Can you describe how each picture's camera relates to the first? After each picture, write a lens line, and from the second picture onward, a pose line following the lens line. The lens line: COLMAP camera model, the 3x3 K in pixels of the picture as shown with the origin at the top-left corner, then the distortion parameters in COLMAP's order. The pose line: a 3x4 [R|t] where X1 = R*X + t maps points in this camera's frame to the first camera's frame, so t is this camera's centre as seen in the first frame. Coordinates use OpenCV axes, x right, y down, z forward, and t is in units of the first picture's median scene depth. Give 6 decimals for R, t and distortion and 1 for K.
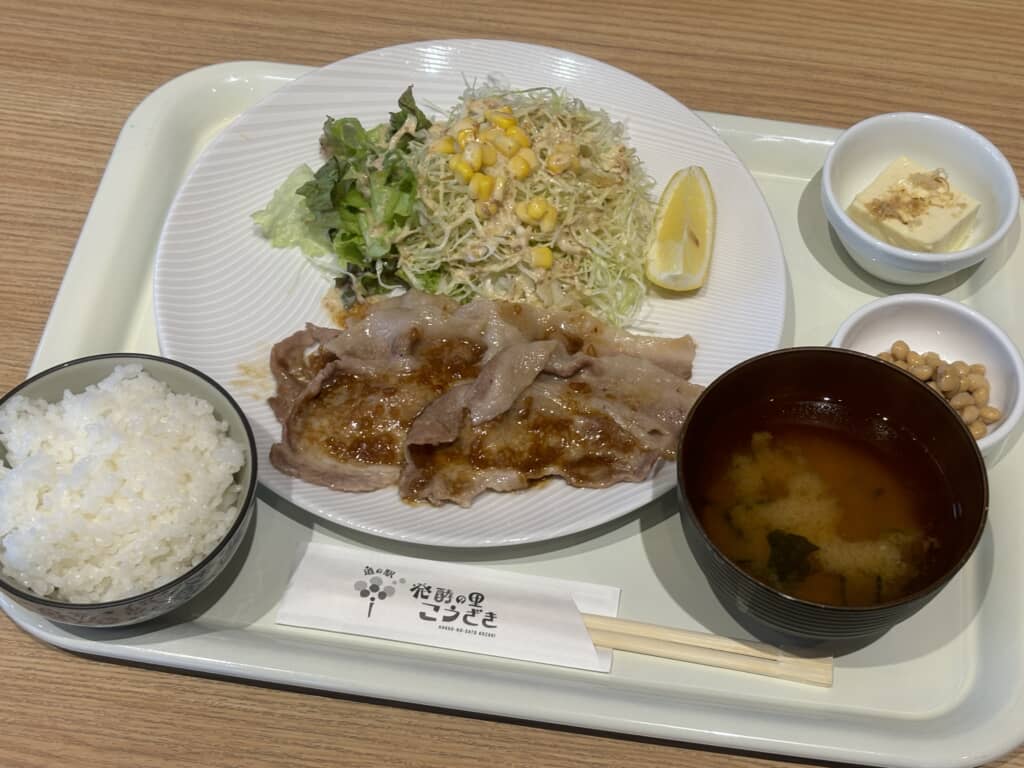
lens RADIAL K [[1698.9, 0, 512.0], [0, 1698.9, 384.0], [0, 0, 1]] dist [0.276696, -1.447157]
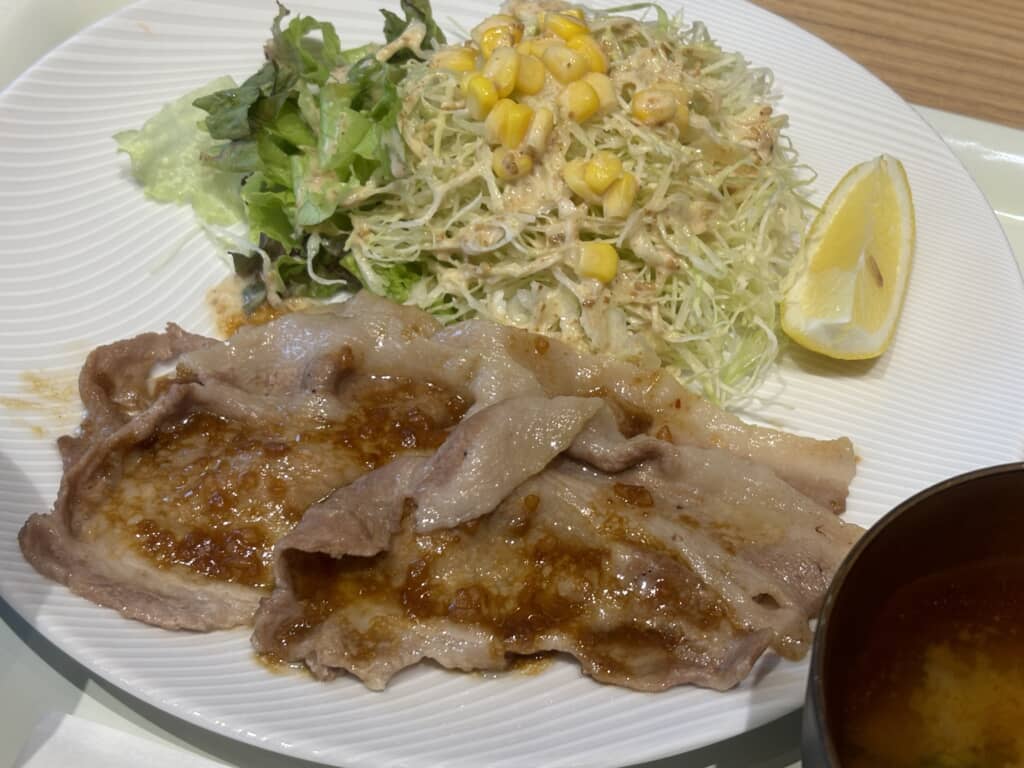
lens RADIAL K [[1698.9, 0, 512.0], [0, 1698.9, 384.0], [0, 0, 1]] dist [0.276696, -1.447157]
pose [[0.988510, 0.135933, -0.066110, 0.031960], [-0.143158, 0.982302, -0.120782, 0.036438], [0.048522, 0.128858, 0.990475, 0.453813]]
